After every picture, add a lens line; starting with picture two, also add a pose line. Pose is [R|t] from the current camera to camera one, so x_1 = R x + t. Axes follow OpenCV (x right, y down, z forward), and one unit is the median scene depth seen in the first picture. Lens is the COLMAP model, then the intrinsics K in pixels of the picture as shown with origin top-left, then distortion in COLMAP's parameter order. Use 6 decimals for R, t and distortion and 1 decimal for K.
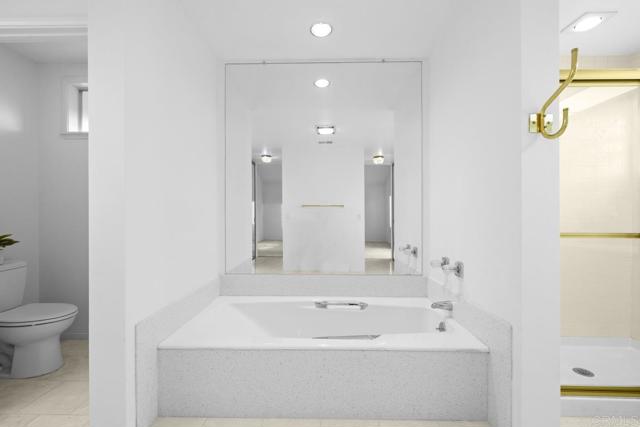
lens RADIAL K [[275.9, 0, 319.2], [0, 275.9, 216.1], [0, 0, 1]] dist [-0.000943, -0.000014]
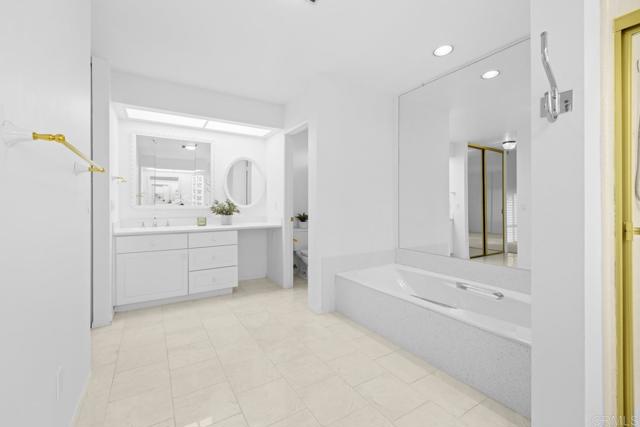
lens RADIAL K [[275.8, 0, 319.0], [0, 275.8, 206.6], [0, 0, 1]] dist [0.000440, 0.000037]
pose [[0.542367, 0.001326, -0.840141, 0.806463], [-0.003384, 0.999994, -0.000607, 0.006081], [0.840135, 0.003172, 0.542368, -0.112978]]
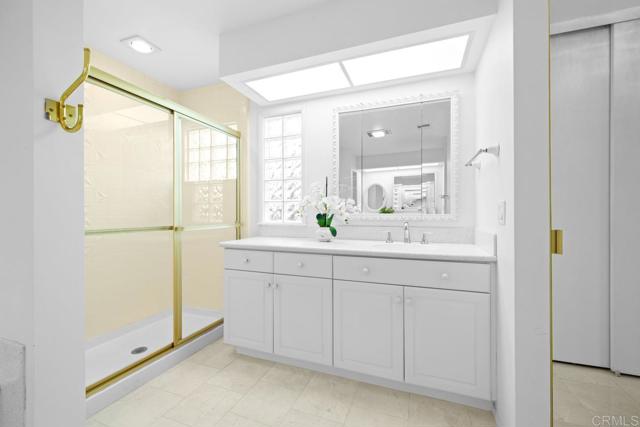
lens RADIAL K [[263.8, 0, 320.0], [0, 263.8, 213.5], [0, 0, 1]] dist [-0.001481, -0.000158]
pose [[0.334842, -0.004403, 0.942264, 0.184500], [0.002272, 0.999990, 0.003865, -0.001698], [-0.942272, 0.000847, 0.334848, -0.078298]]
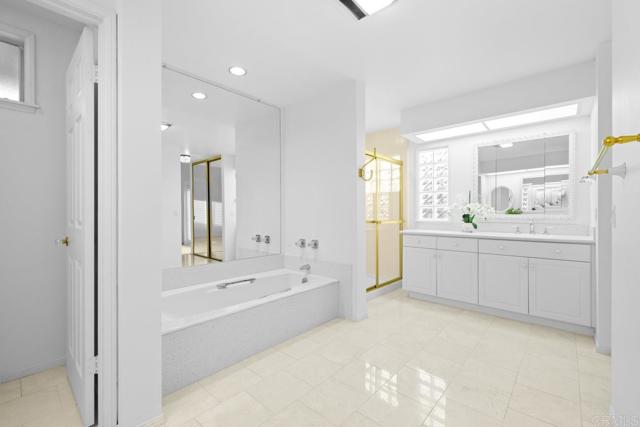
lens RADIAL K [[273.1, 0, 320.0], [0, 273.1, 213.5], [0, 0, 1]] dist [0.000465, 0.000213]
pose [[0.649226, -0.000904, 0.760595, -0.806184], [-0.000146, 0.999999, 0.001313, -0.004018], [-0.760596, -0.000964, 0.649225, -0.151140]]
